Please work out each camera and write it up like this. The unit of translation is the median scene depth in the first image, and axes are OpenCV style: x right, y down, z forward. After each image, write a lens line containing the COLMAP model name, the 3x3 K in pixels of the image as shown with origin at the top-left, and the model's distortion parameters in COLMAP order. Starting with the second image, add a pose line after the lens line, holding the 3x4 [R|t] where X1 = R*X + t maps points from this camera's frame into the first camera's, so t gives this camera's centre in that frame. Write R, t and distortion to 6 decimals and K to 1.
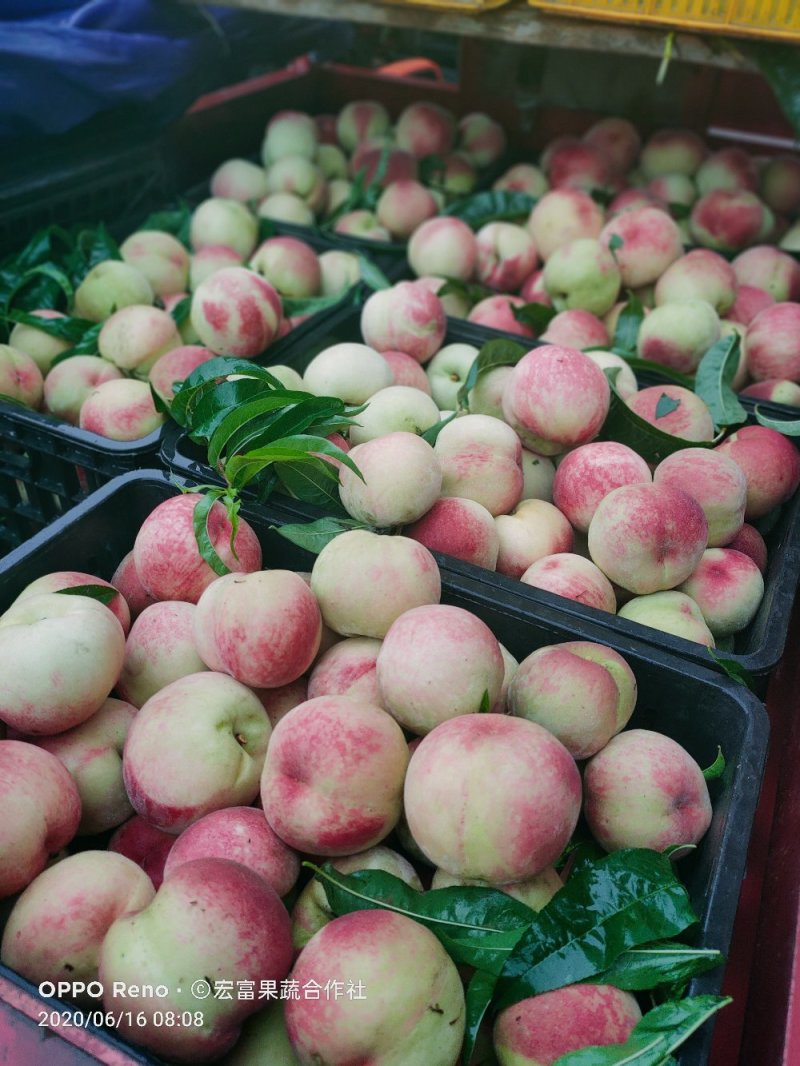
lens RADIAL K [[804.6, 0, 400.0], [0, 804.6, 533.0], [0, 0, 1]] dist [0.005742, -0.049800]
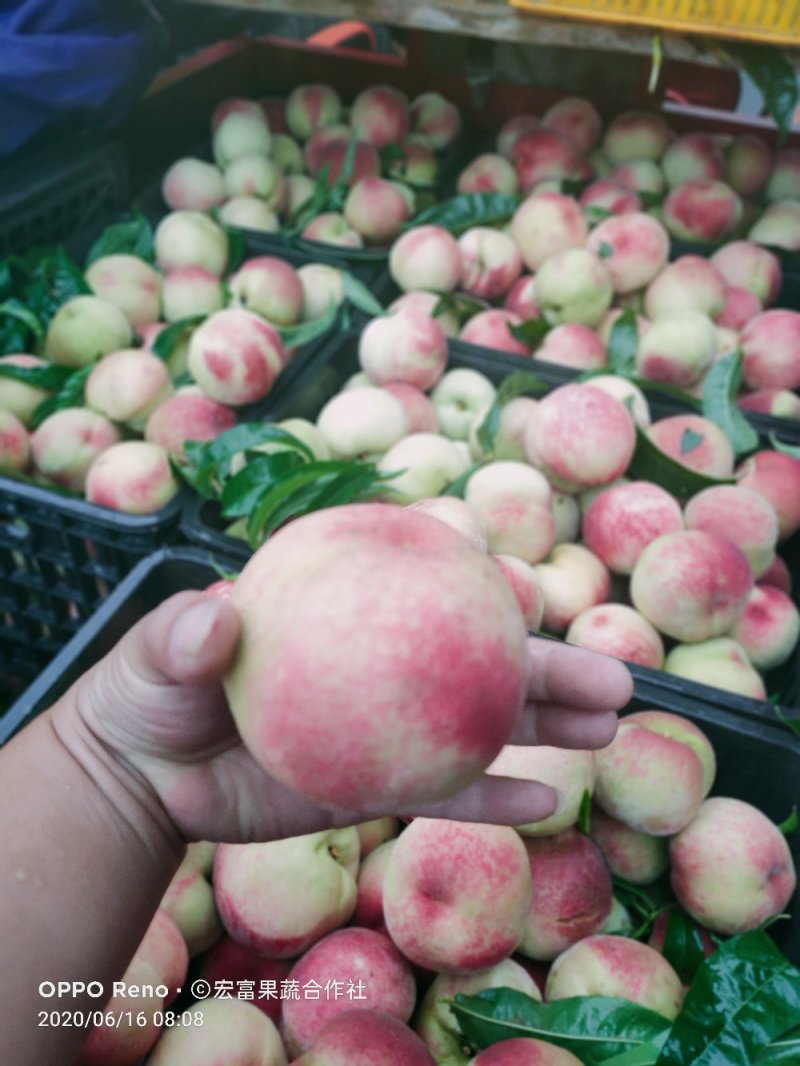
lens RADIAL K [[804.6, 0, 400.0], [0, 804.6, 533.0], [0, 0, 1]] dist [0.005742, -0.049800]
pose [[0.993423, -0.070983, 0.089843, -0.101142], [0.064781, 0.995430, 0.070165, -0.110297], [-0.094413, -0.063884, 0.993481, 0.026385]]
